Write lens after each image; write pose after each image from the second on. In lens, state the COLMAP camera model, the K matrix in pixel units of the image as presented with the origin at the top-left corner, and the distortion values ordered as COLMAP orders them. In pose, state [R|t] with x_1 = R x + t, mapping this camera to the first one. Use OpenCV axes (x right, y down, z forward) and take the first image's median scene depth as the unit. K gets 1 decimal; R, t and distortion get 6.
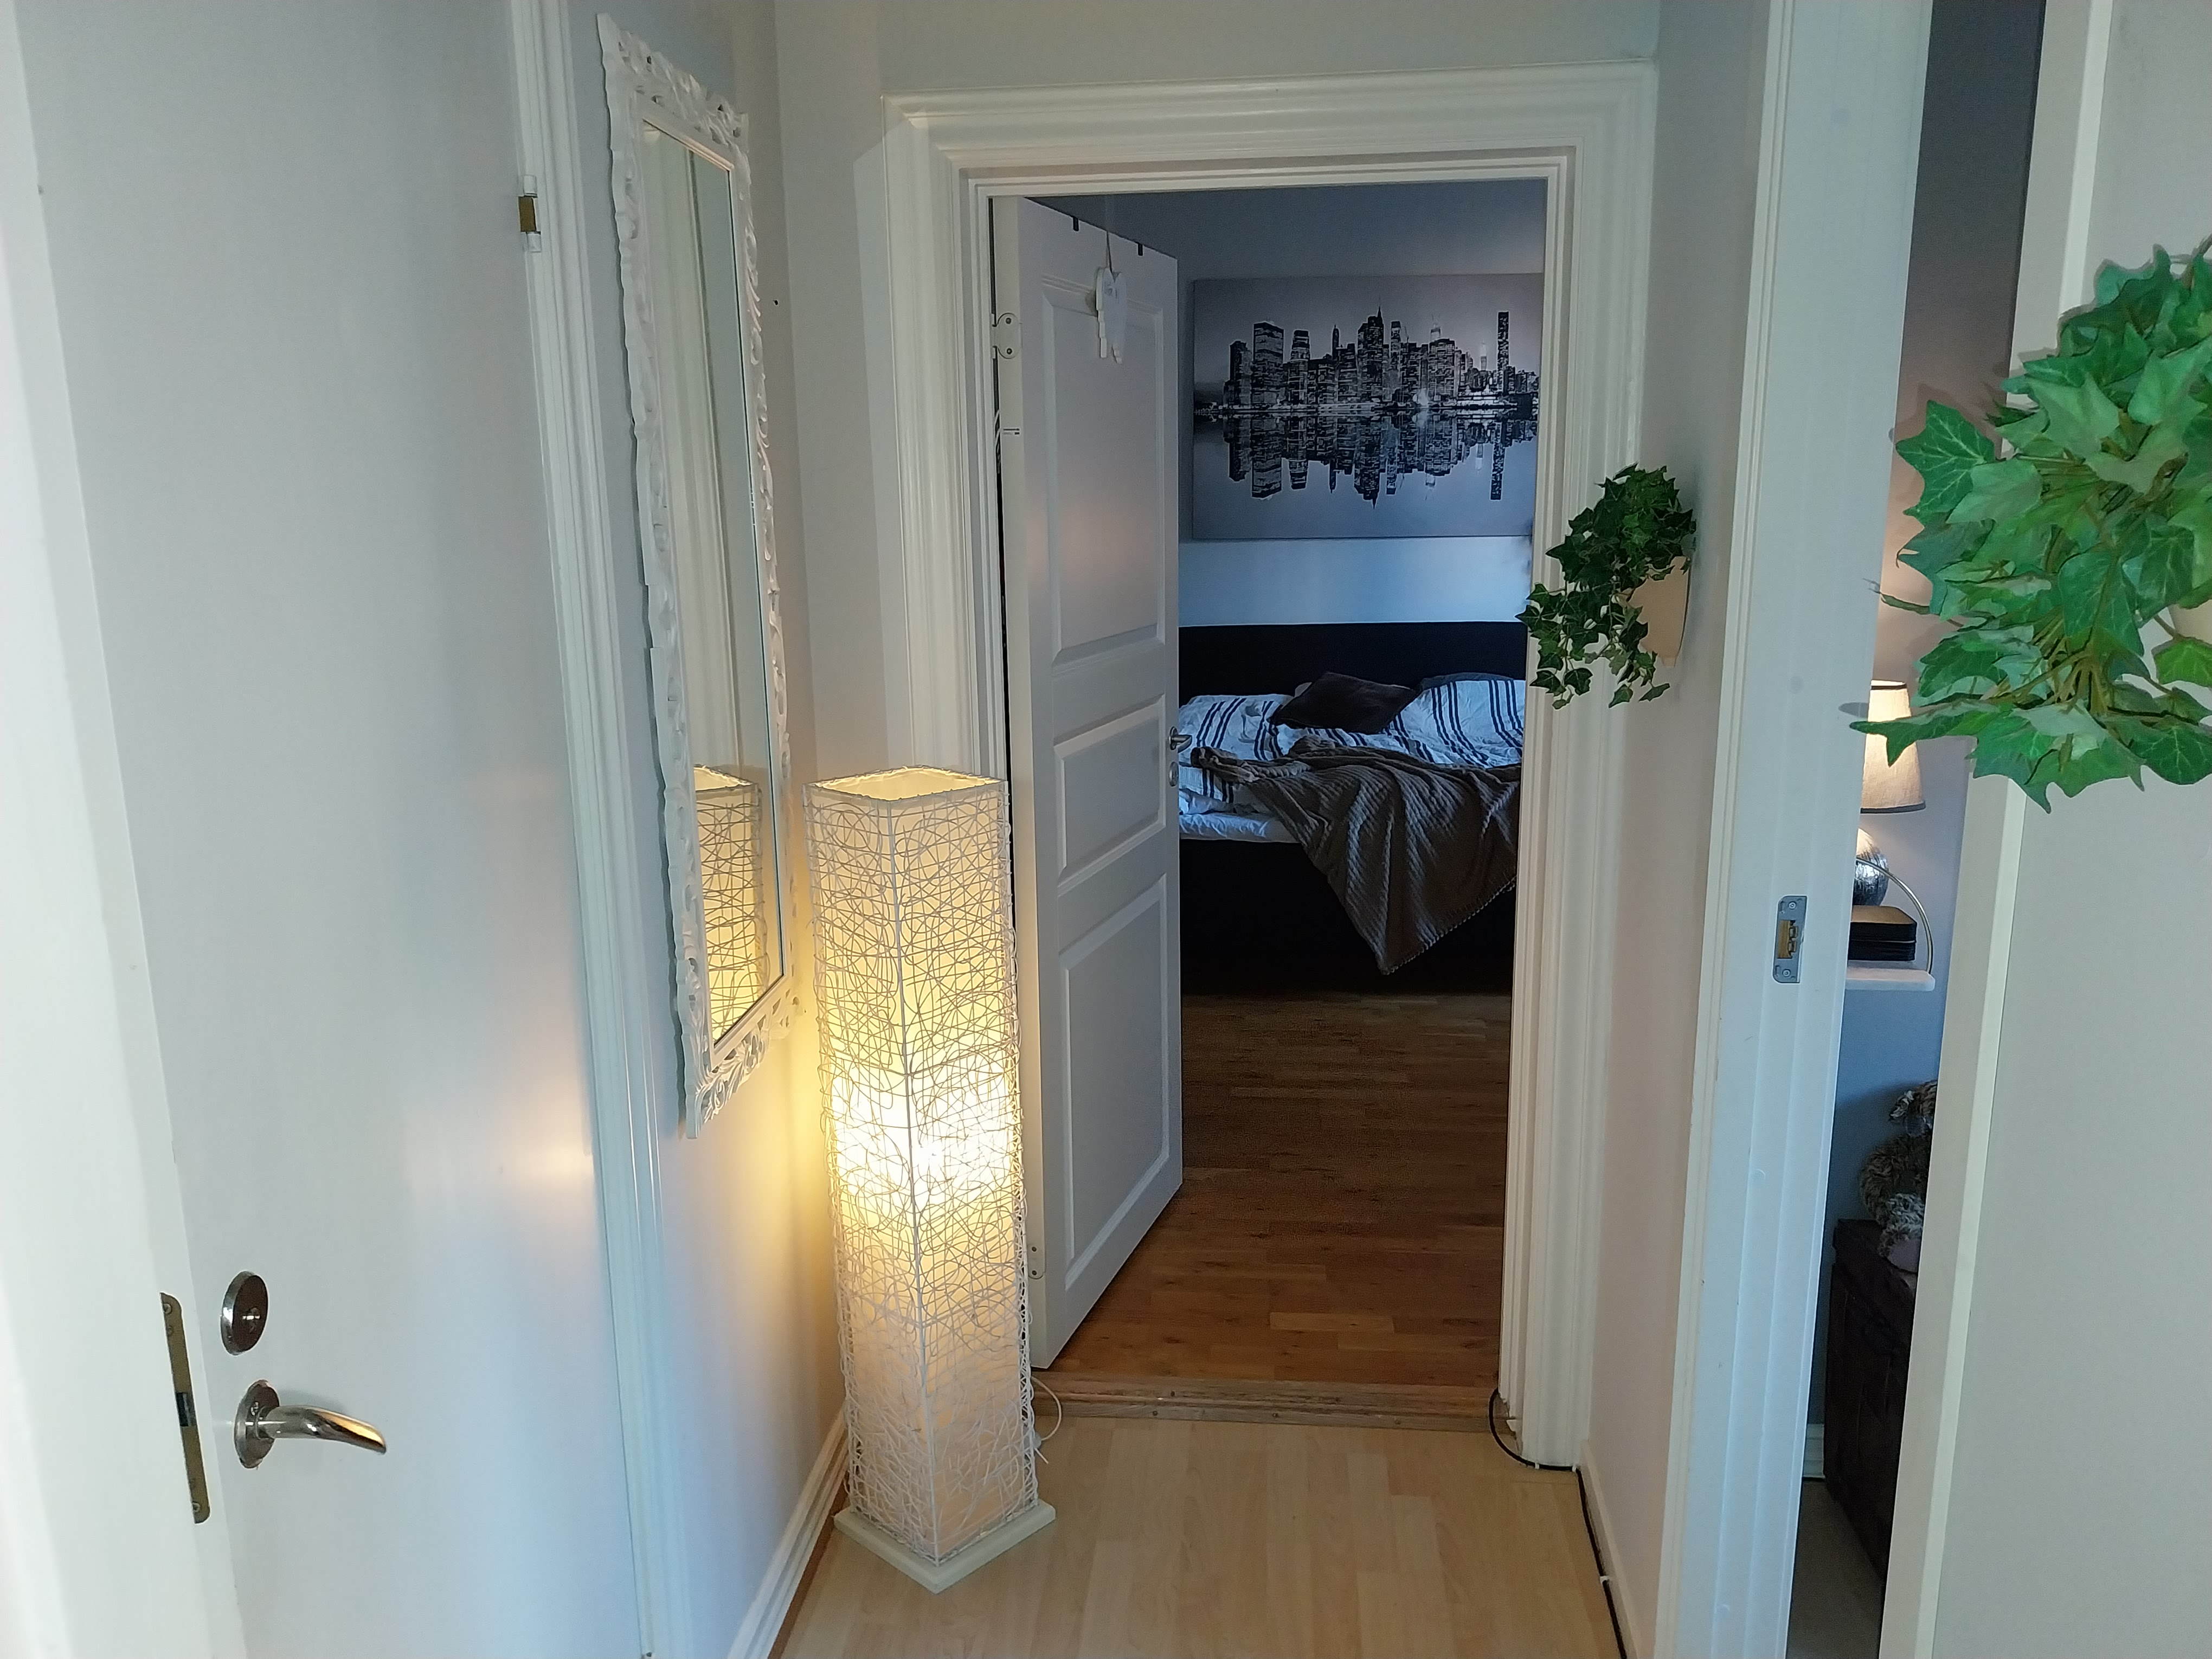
lens RADIAL K [[1648.1, 0, 1053.3], [0, 1648.1, 845.7], [0, 0, 1]] dist [0.005758, -0.005319]
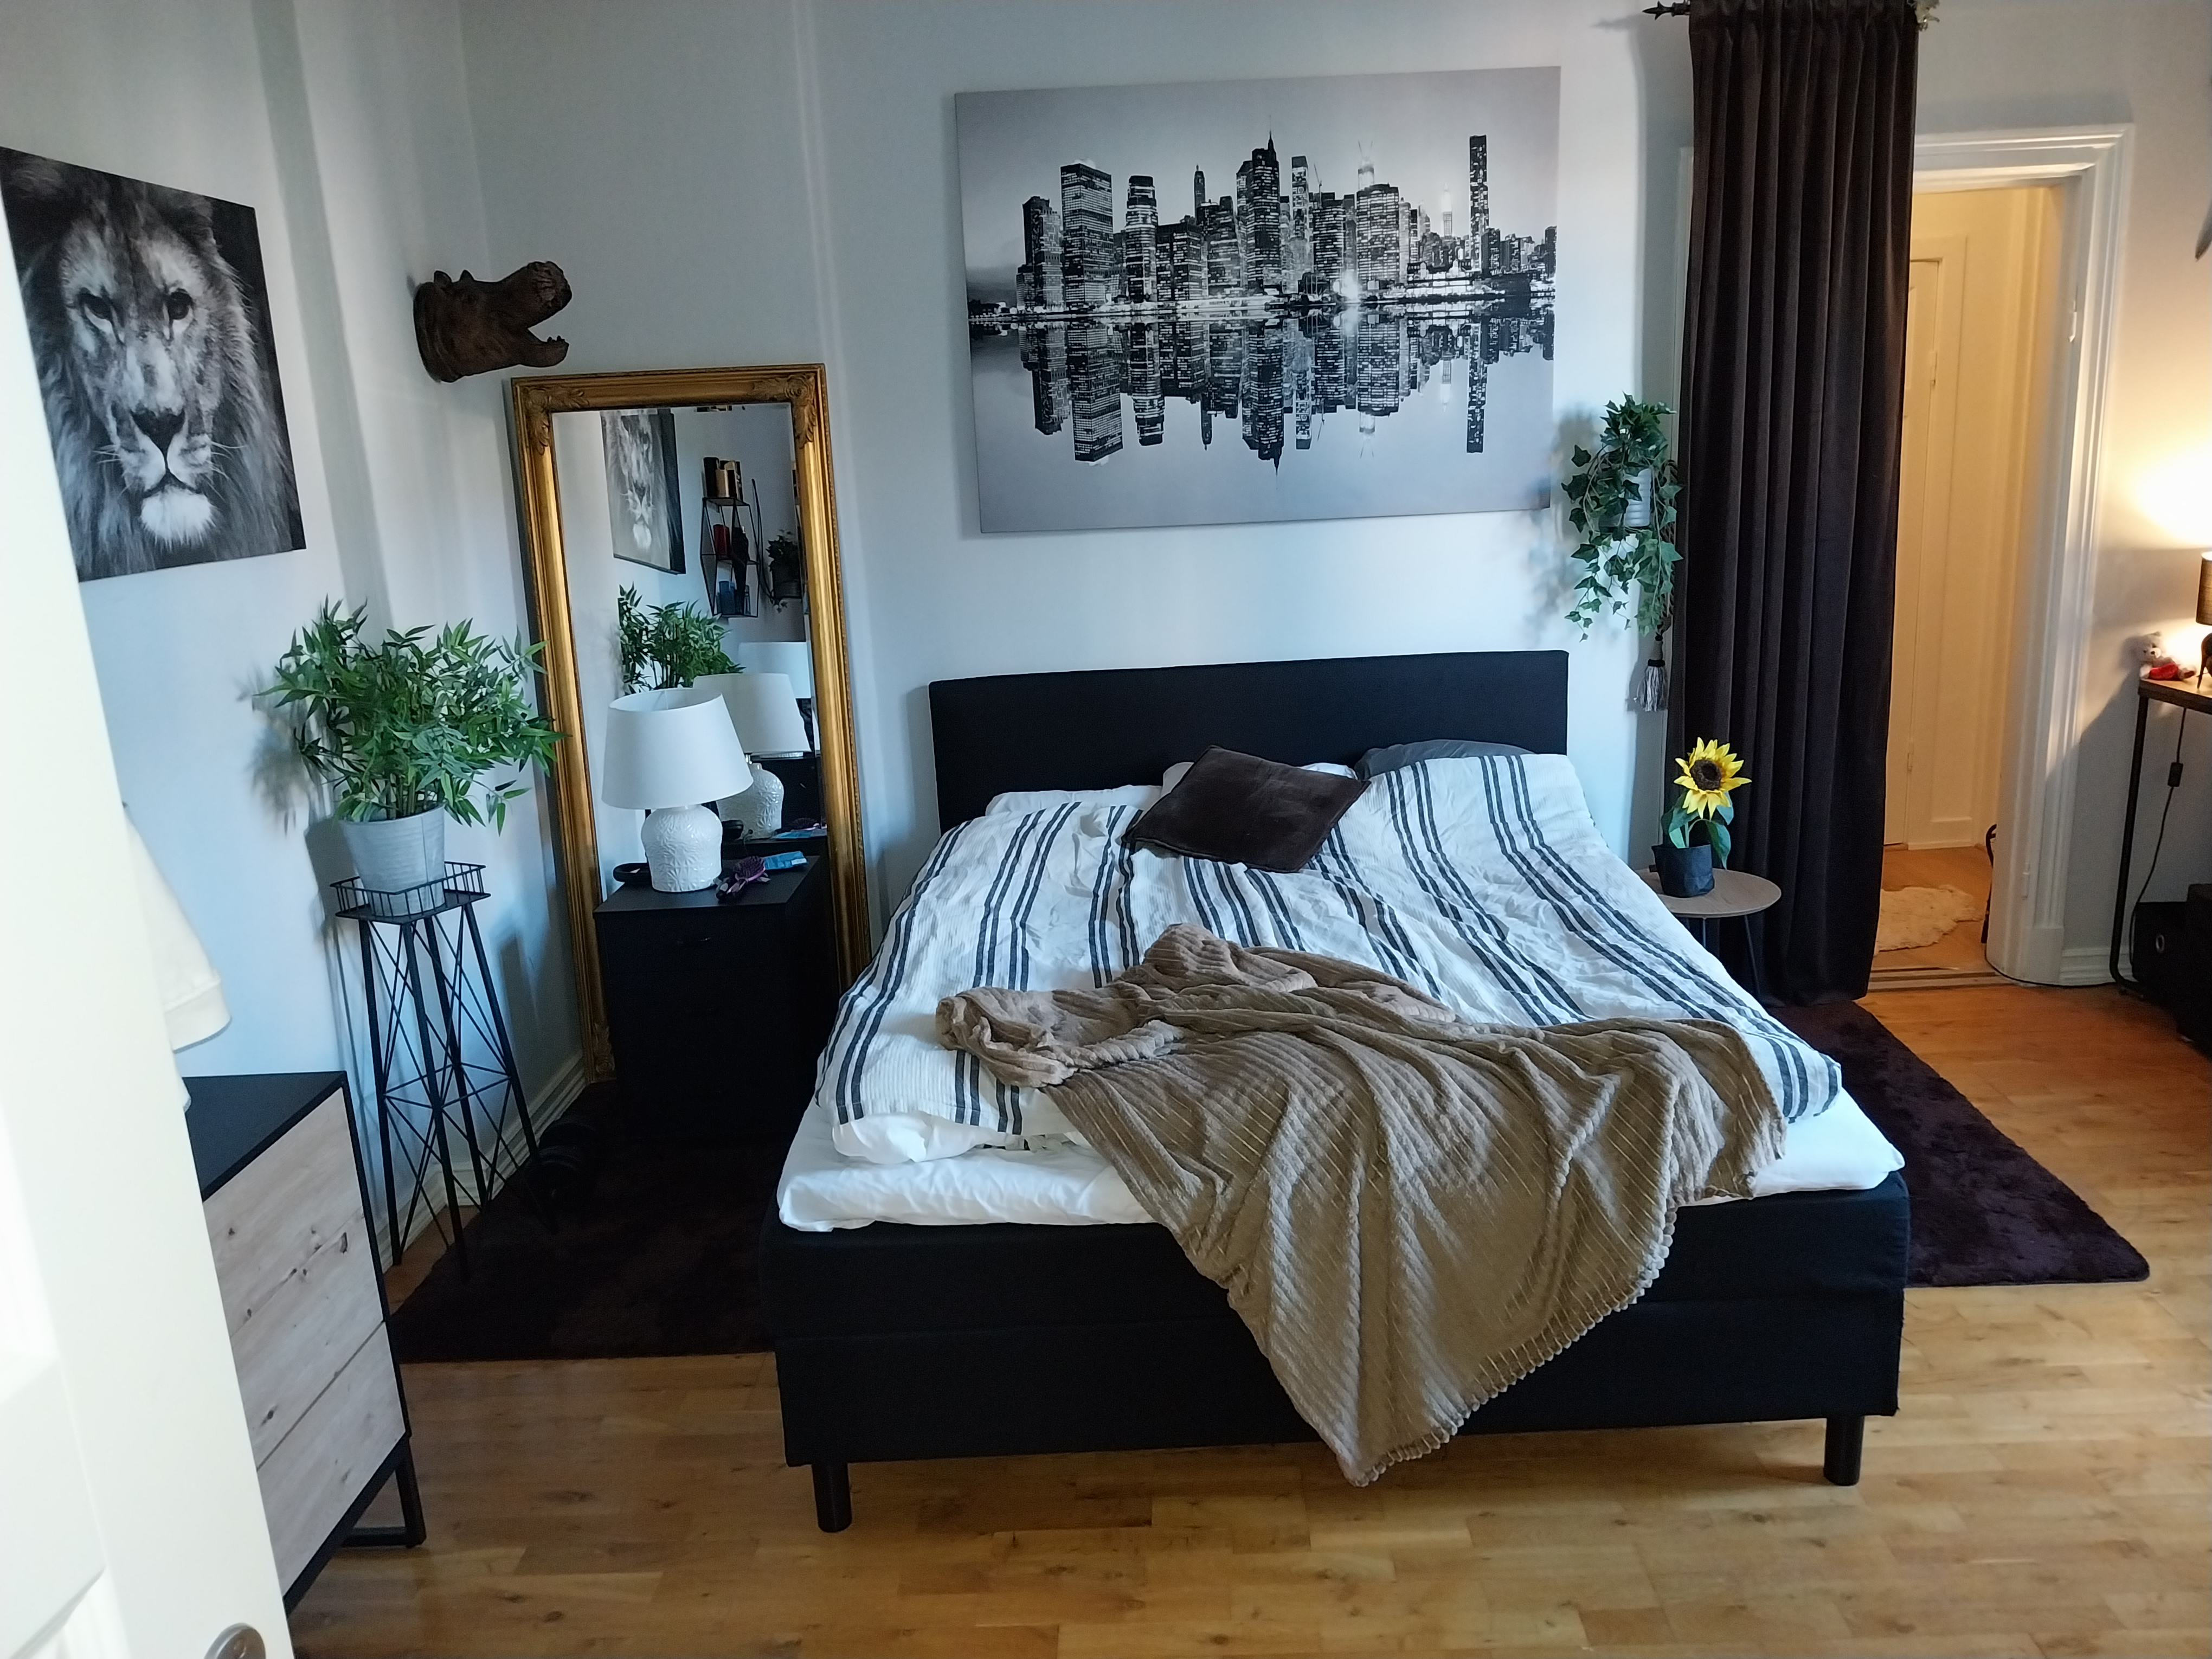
lens RADIAL K [[1648.1, 0, 1113.5], [0, 1648.1, 826.2], [0, 0, 1]] dist [0.005758, -0.005319]
pose [[0.994471, -0.052357, 0.091034, 0.075161], [0.050476, 0.998464, 0.022842, -0.094804], [-0.092090, -0.018120, 0.995586, 0.412439]]
